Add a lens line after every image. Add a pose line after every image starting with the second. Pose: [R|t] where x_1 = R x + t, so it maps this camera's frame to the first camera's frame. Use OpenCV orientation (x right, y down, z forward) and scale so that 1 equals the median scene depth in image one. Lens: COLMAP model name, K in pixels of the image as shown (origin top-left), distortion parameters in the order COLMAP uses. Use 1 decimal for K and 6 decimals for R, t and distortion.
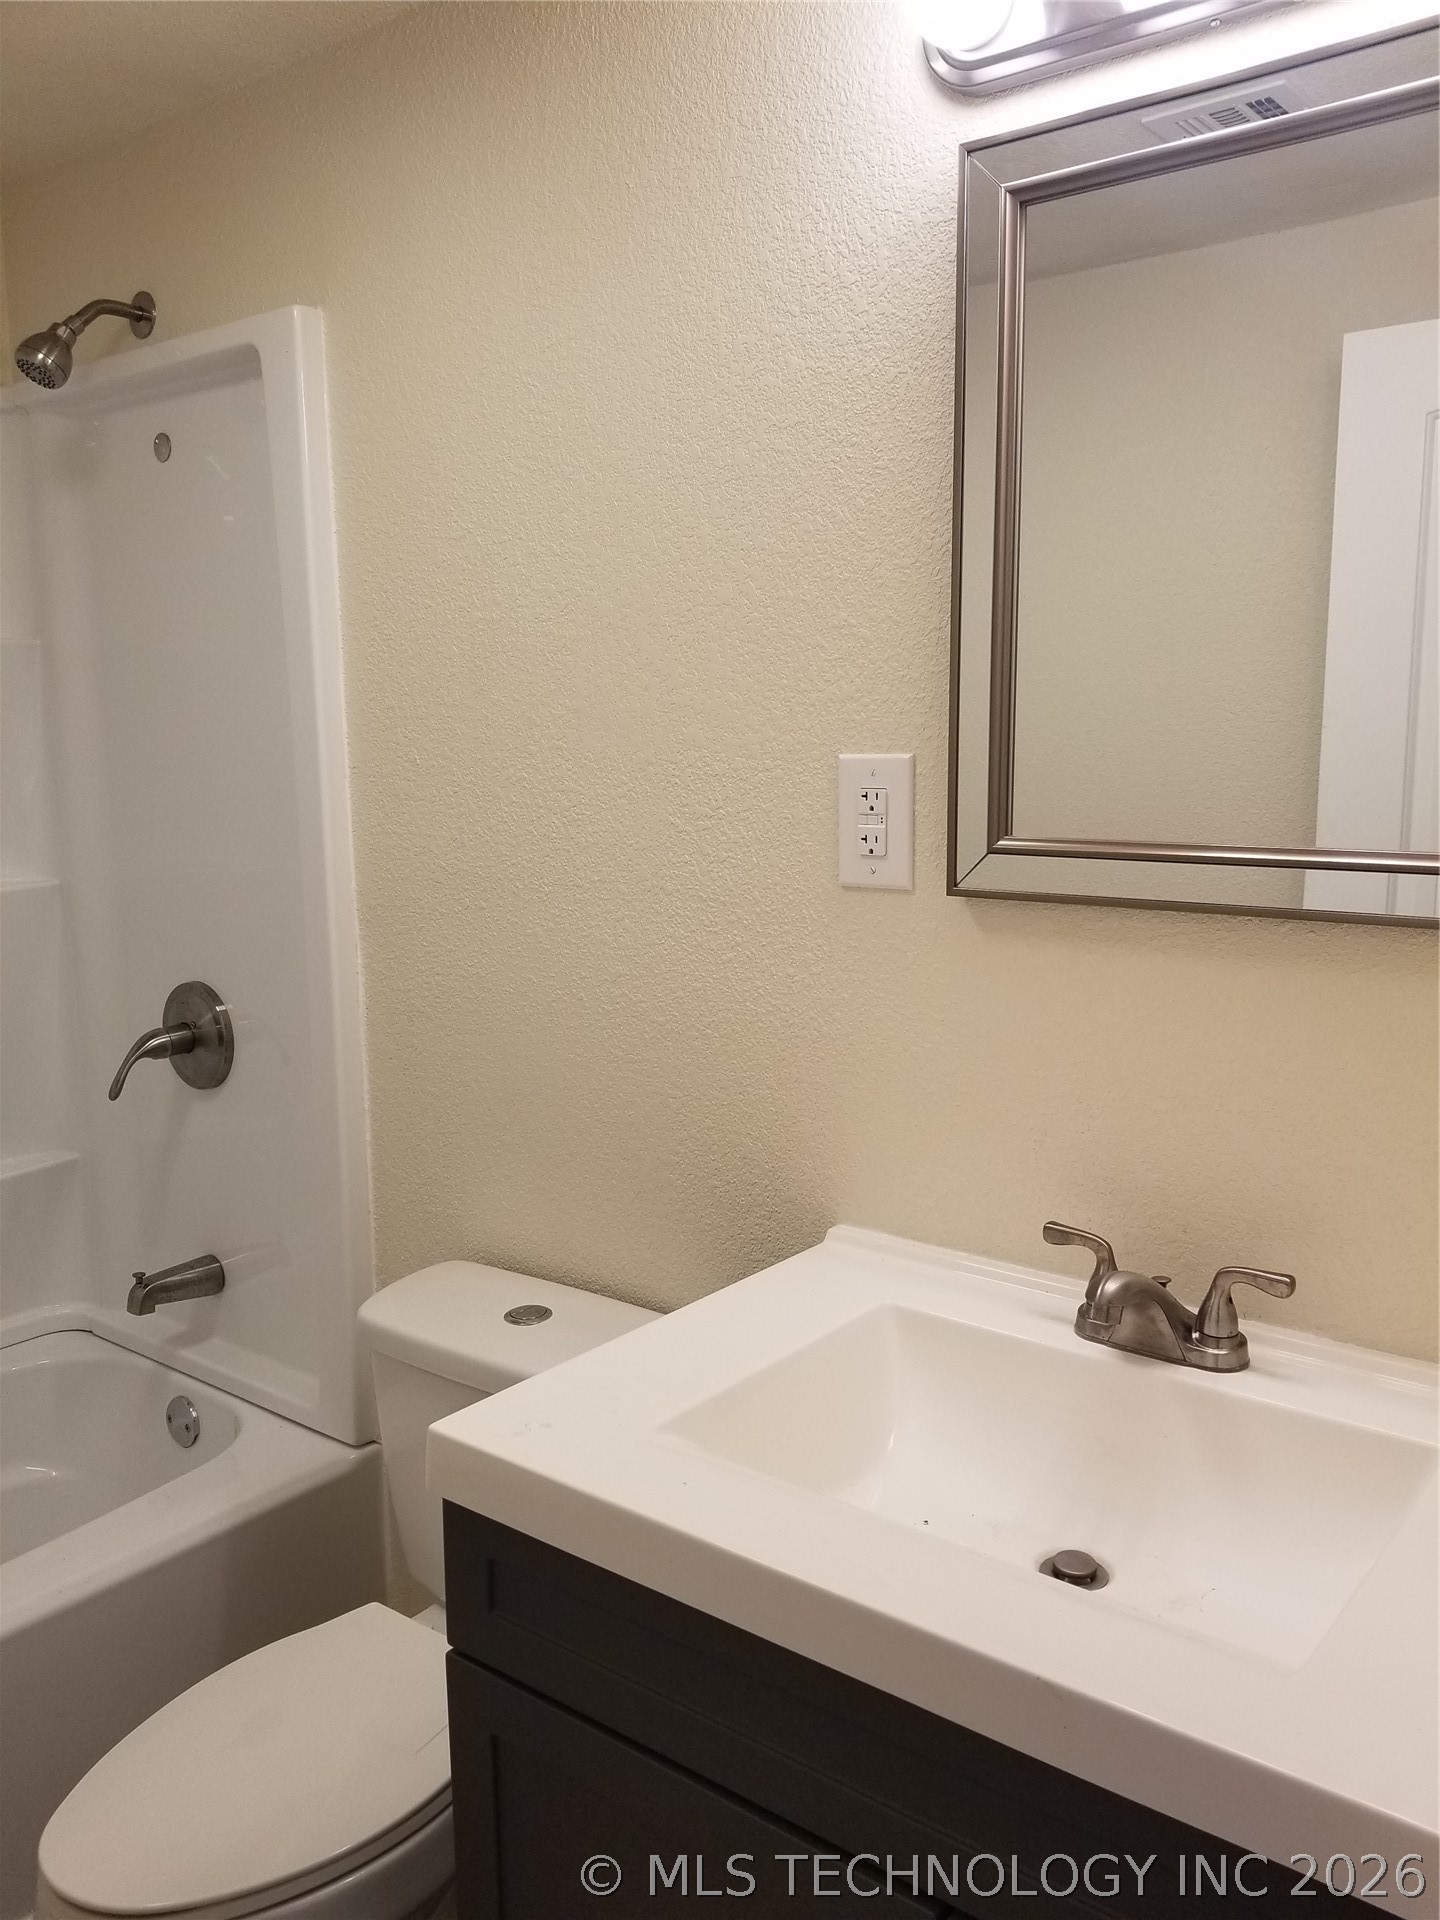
lens RADIAL K [[1512.8, 0, 725.5], [0, 1512.8, 957.0], [0, 0, 1]] dist [0.062418, -0.093944]
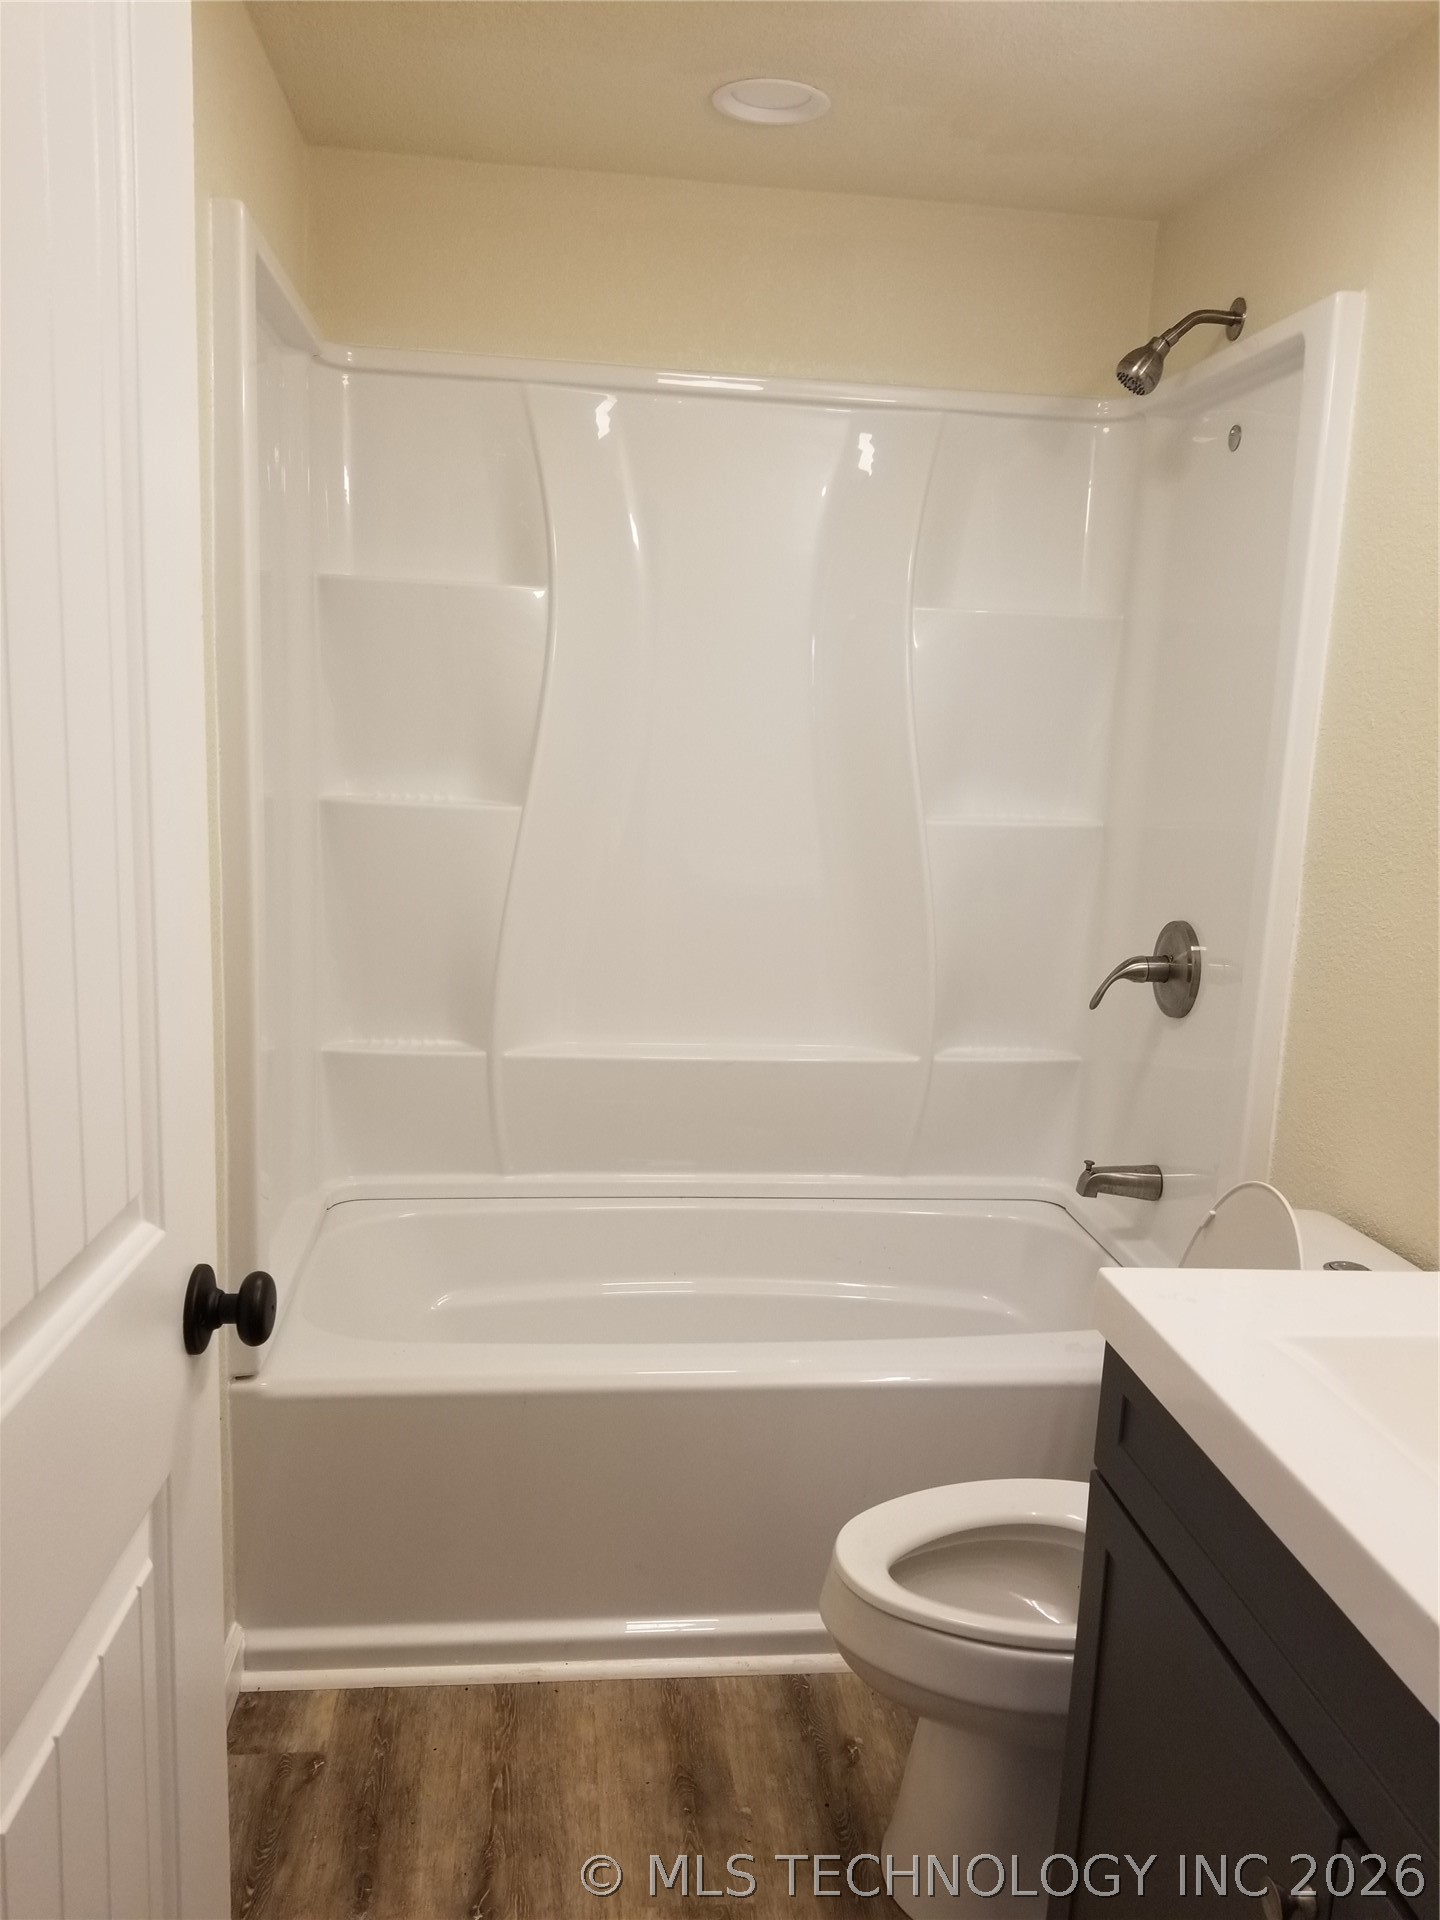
lens RADIAL K [[1512.8, 0, 726.3], [0, 1512.8, 969.0], [0, 0, 1]] dist [0.062418, -0.093944]
pose [[0.692047, 0.160392, -0.703808, 0.220984], [-0.156175, 0.985178, 0.070949, 0.025334], [0.704755, 0.060817, 0.706839, -0.020096]]
